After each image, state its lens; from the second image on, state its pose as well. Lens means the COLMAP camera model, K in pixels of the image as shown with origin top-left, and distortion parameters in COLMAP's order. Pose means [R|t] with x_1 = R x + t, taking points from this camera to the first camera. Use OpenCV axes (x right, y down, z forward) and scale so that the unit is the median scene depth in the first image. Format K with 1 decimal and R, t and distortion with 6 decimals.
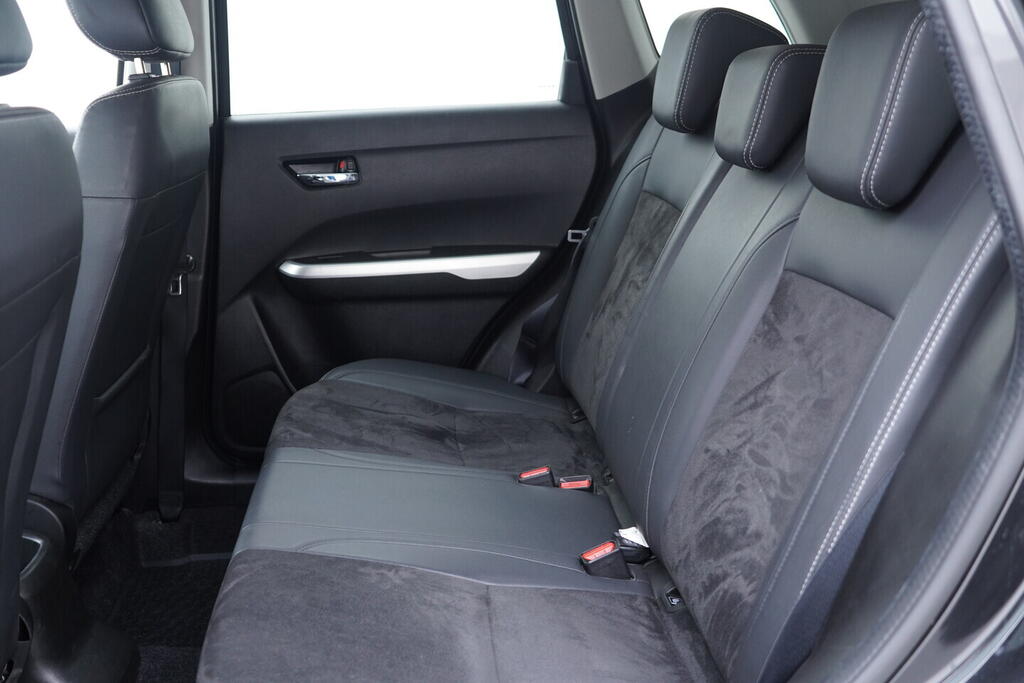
lens RADIAL K [[1059.9, 0, 512.0], [0, 1059.9, 341.5], [0, 0, 1]] dist [-0.021314, -0.000750]
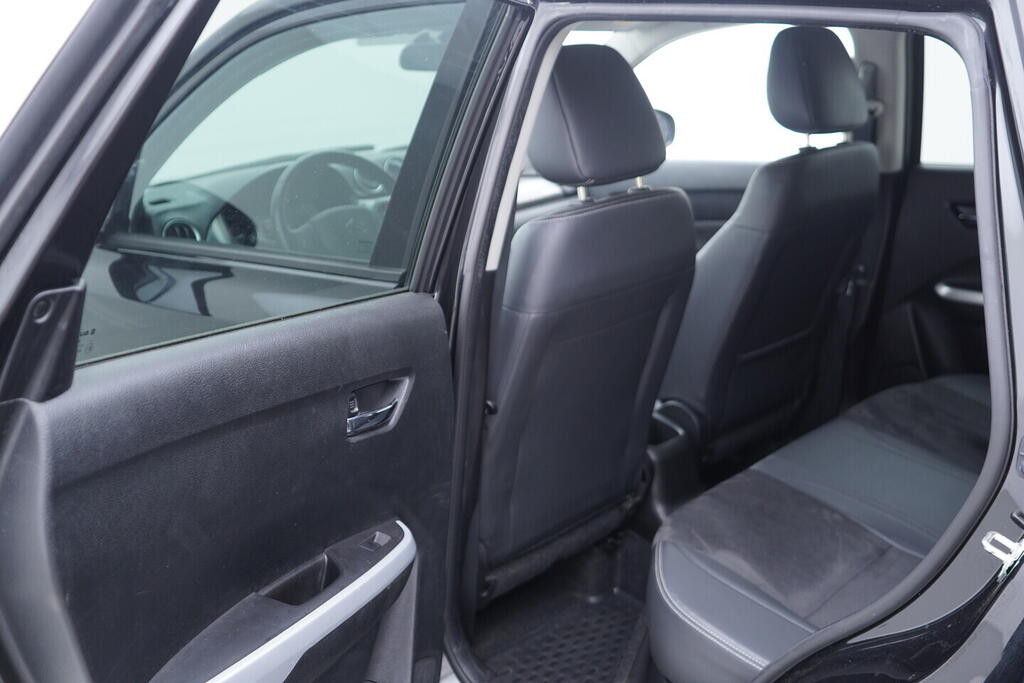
lens RADIAL K [[1059.9, 0, 512.0], [0, 1059.9, 341.5], [0, 0, 1]] dist [-0.021314, -0.000750]
pose [[0.658554, 0.212889, -0.721793, 0.453666], [-0.179280, 0.975918, 0.124269, -0.089318], [0.730866, 0.047565, 0.680862, -0.257854]]
